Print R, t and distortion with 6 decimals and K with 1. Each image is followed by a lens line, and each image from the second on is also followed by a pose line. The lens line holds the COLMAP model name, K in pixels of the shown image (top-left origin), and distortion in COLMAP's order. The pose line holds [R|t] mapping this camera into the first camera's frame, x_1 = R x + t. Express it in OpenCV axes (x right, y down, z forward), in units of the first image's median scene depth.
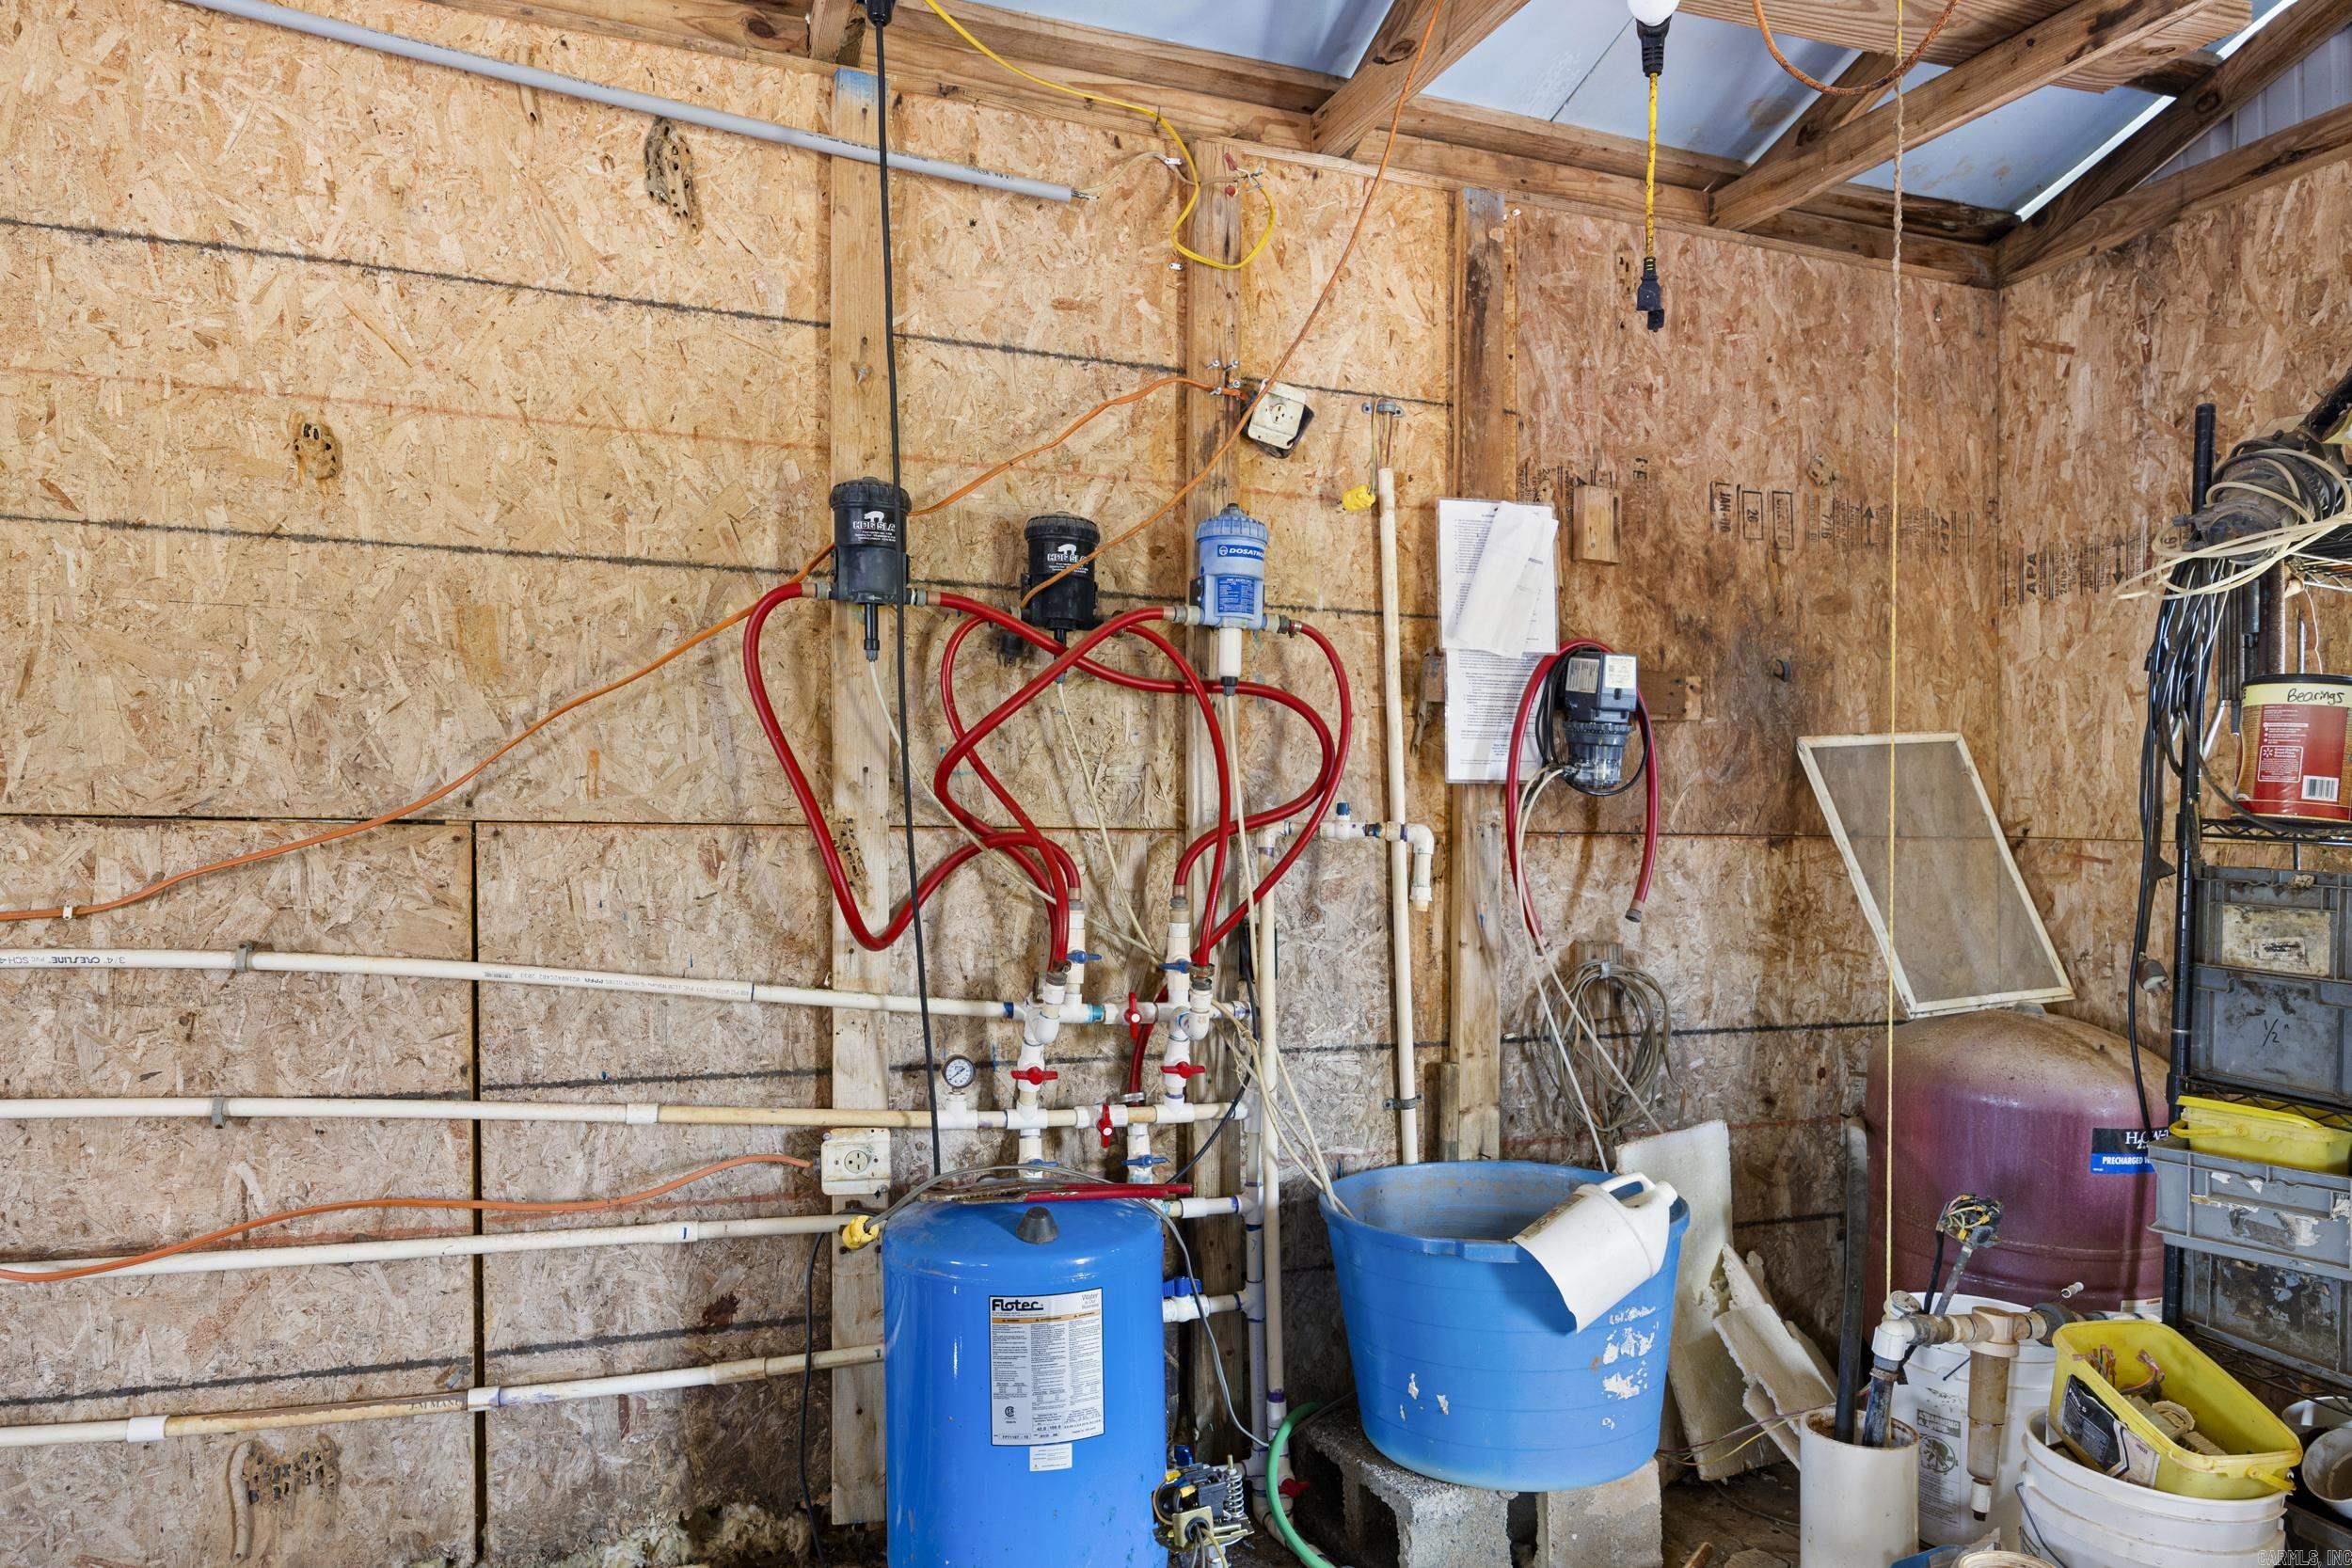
lens RADIAL K [[1499.5, 0, 1174.3], [0, 1499.5, 796.9], [0, 0, 1]] dist [-0.004916, -0.000475]
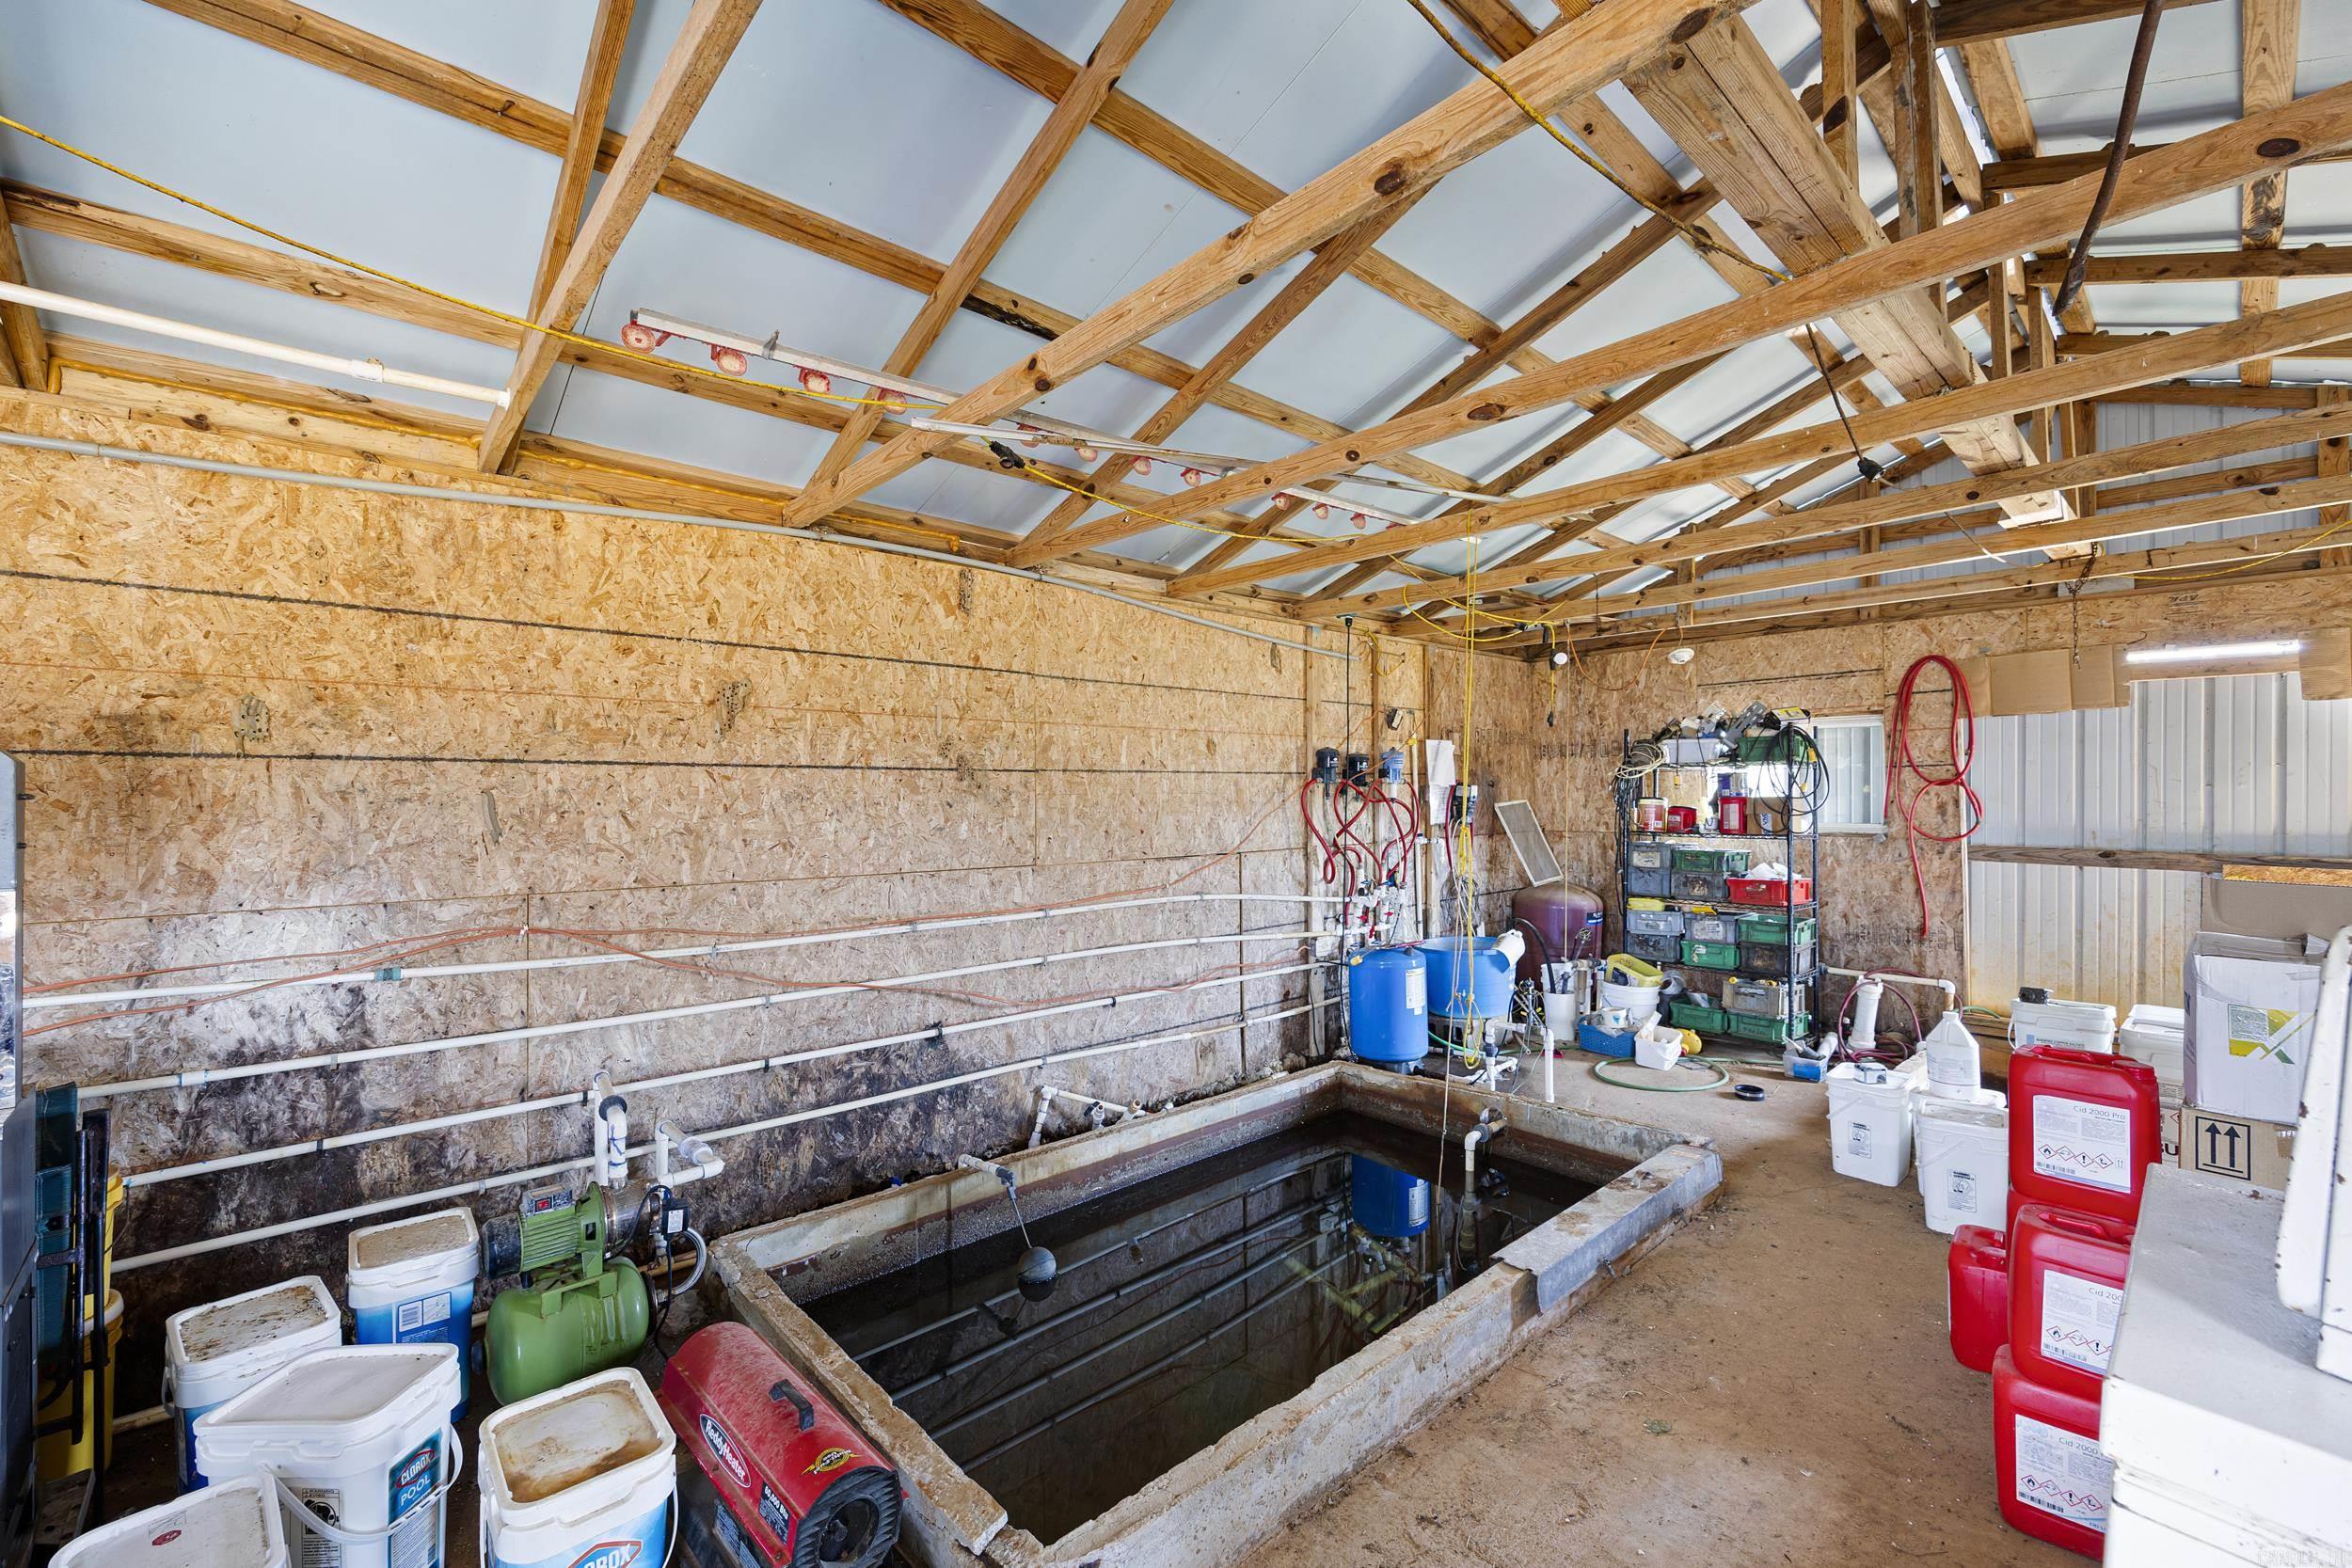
lens RADIAL K [[959.8, 0, 1176.6], [0, 959.8, 780.9], [0, 0, 1]] dist [0.002905, 0.000060]
pose [[0.928413, -0.023394, 0.370814, -1.224731], [0.025110, 0.999685, 0.000202, -0.131266], [-0.370701, 0.009124, 0.928707, -0.842275]]
